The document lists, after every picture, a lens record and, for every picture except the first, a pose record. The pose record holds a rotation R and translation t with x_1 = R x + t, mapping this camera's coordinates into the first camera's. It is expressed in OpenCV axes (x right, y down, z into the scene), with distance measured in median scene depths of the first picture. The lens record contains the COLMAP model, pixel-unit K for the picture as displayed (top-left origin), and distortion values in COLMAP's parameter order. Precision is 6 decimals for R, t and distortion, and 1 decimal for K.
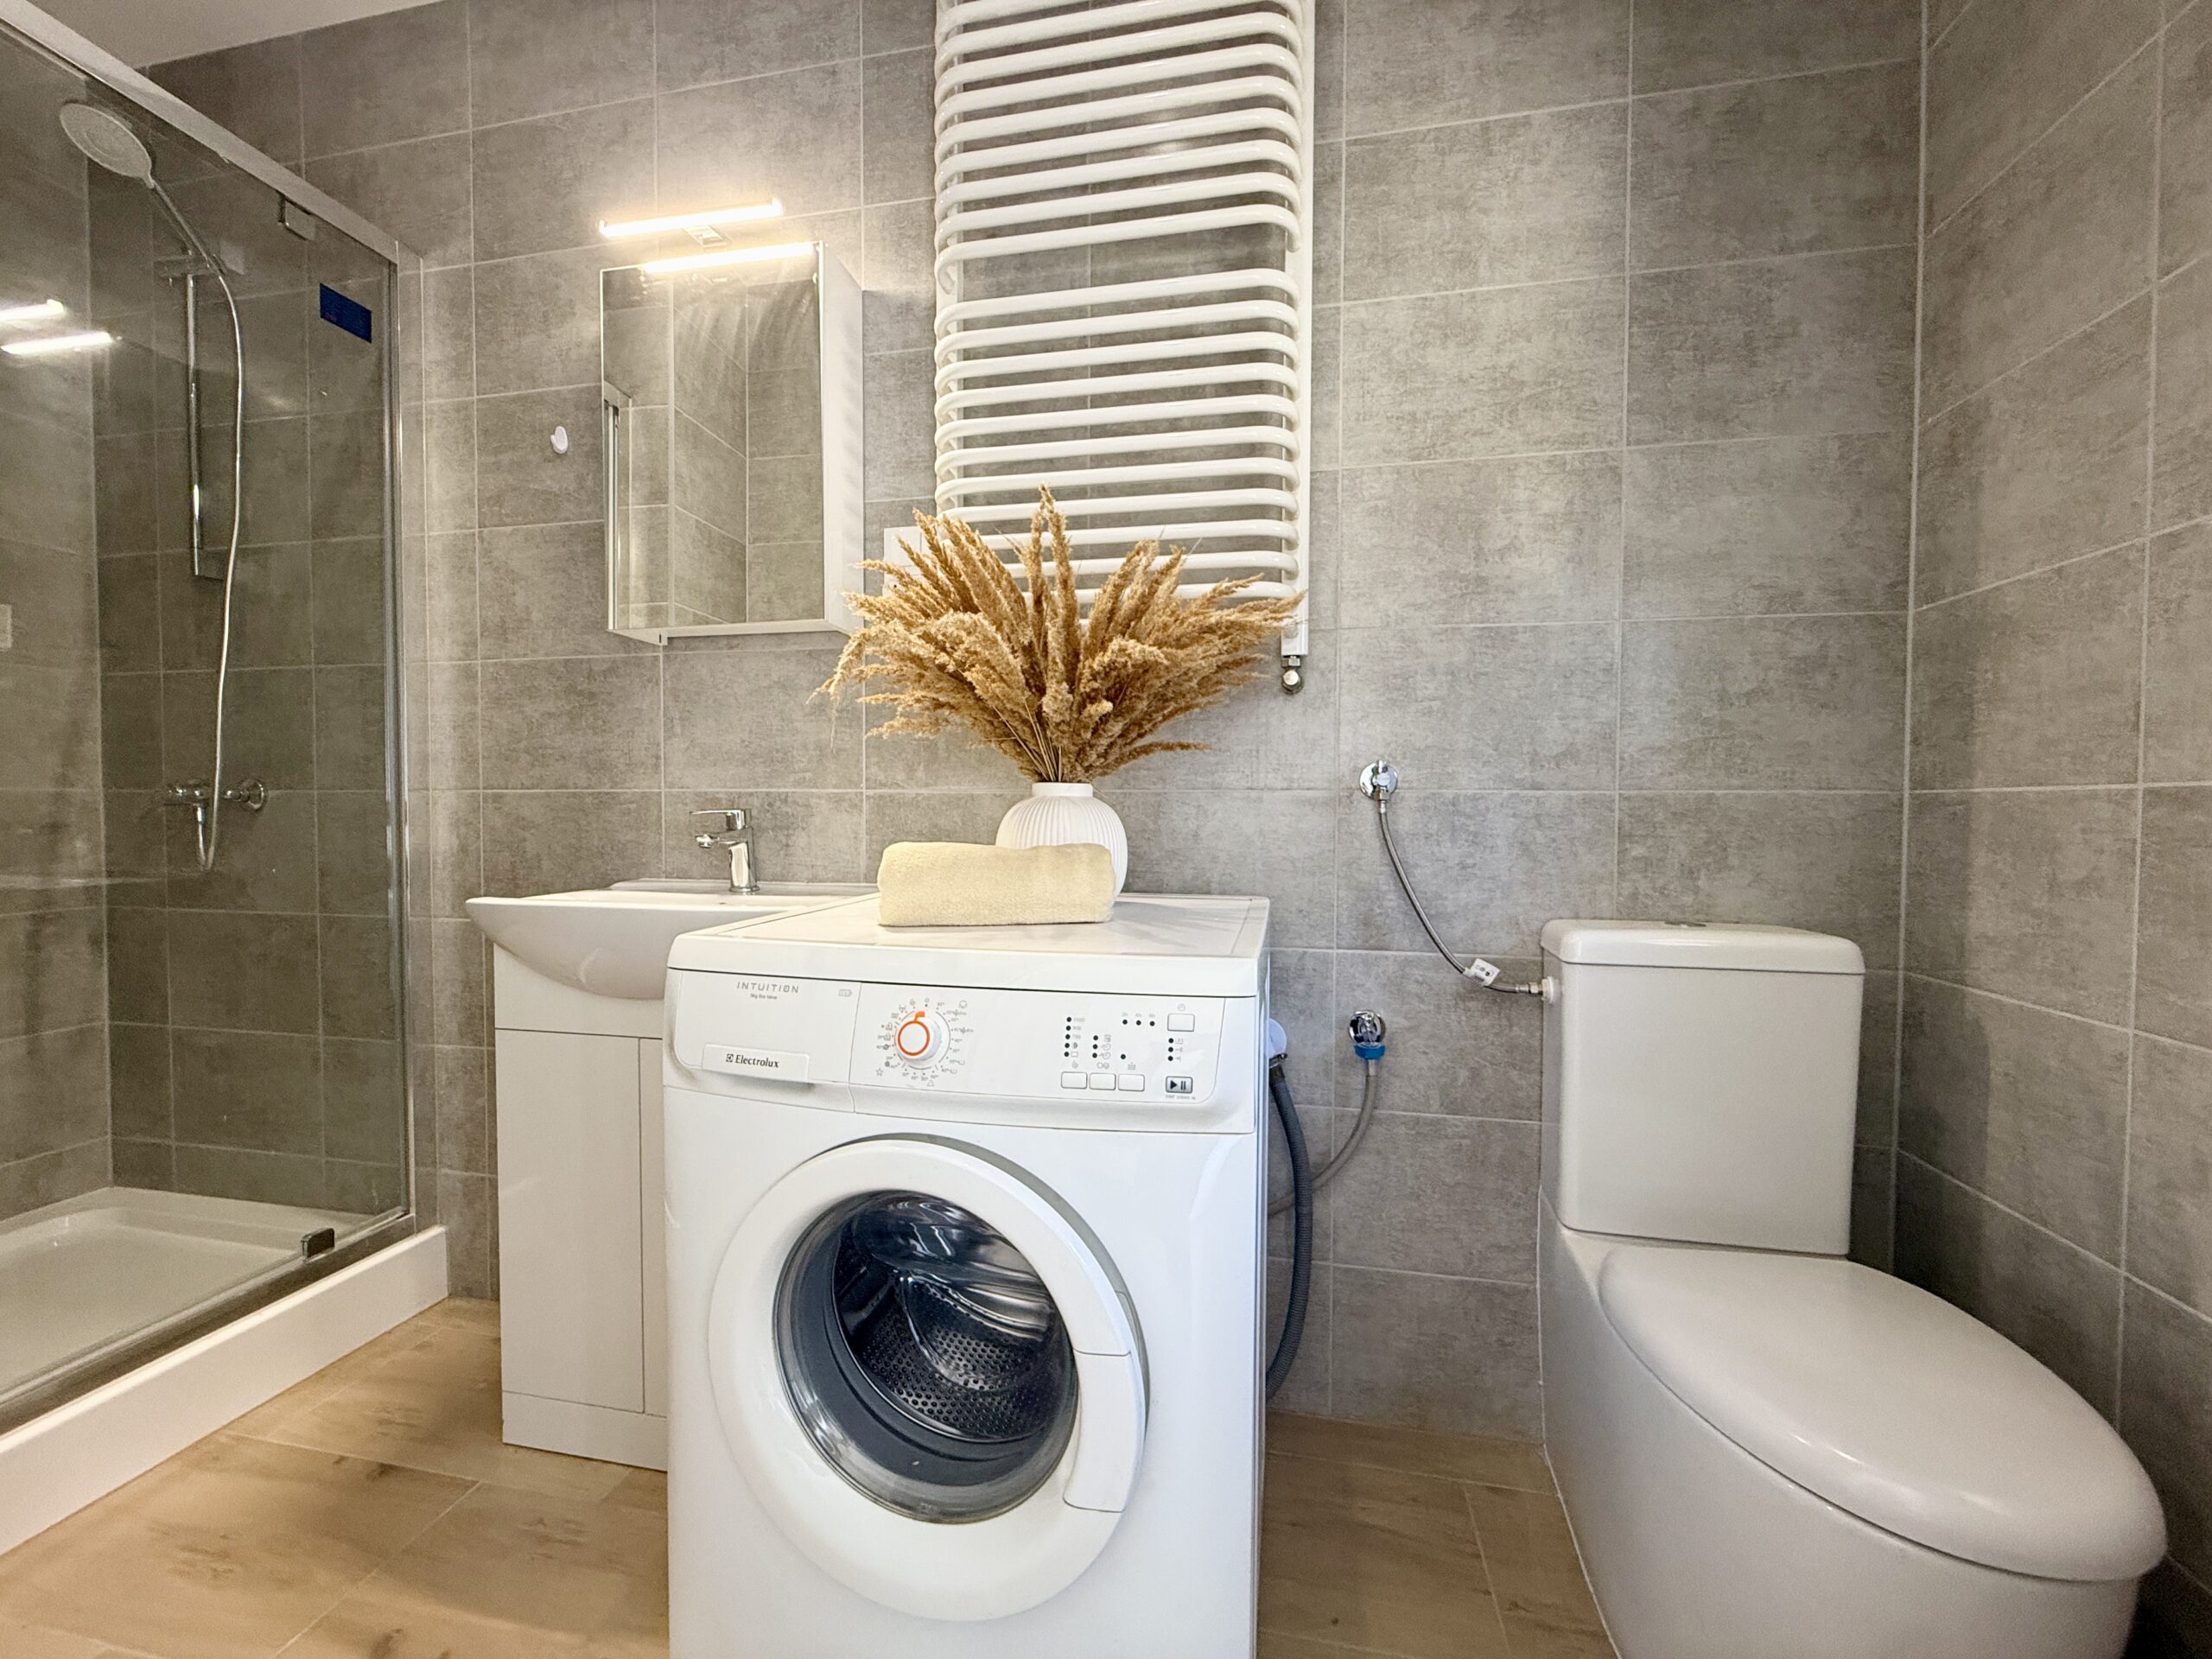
lens RADIAL K [[878.9, 0, 1097.7], [0, 878.9, 831.9], [0, 0, 1]] dist [-0.001147, 0.000126]
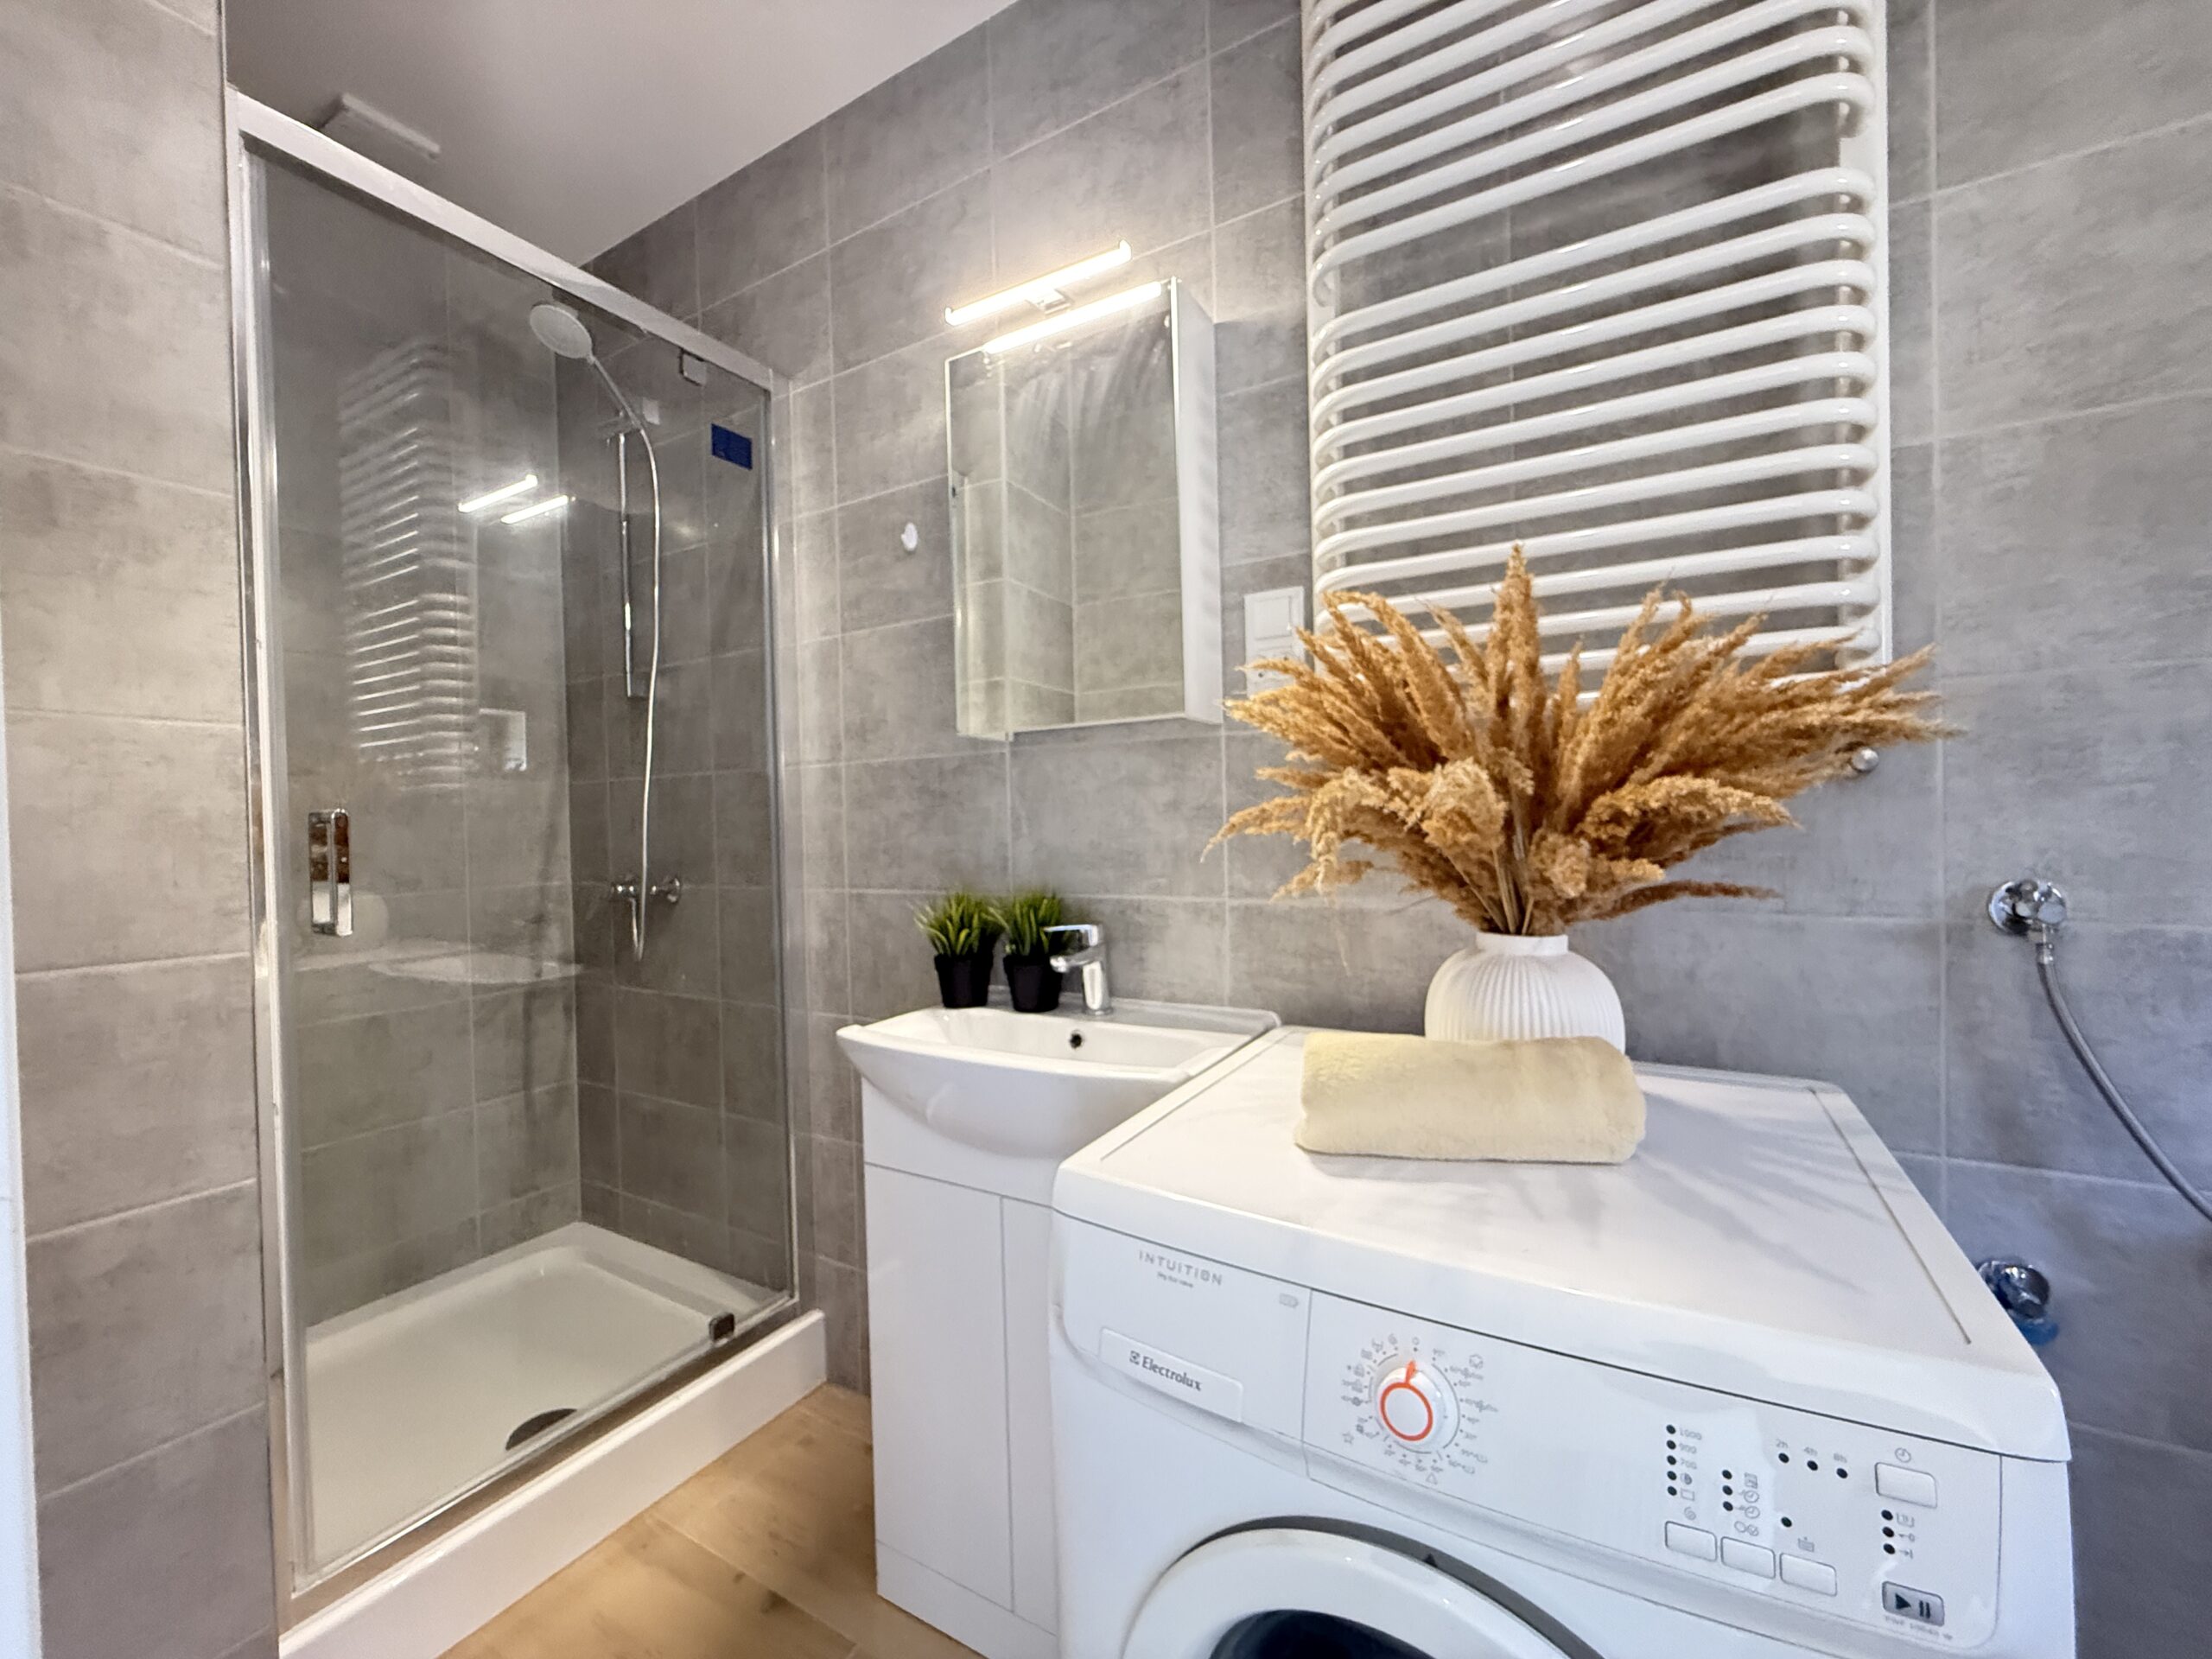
lens RADIAL K [[878.9, 0, 1097.7], [0, 878.9, 831.9], [0, 0, 1]] dist [-0.001147, 0.000126]
pose [[0.945666, -0.021356, -0.324438, -0.102205], [0.018442, 0.999757, -0.012056, -0.103116], [0.324617, 0.005417, 0.945830, 0.140529]]
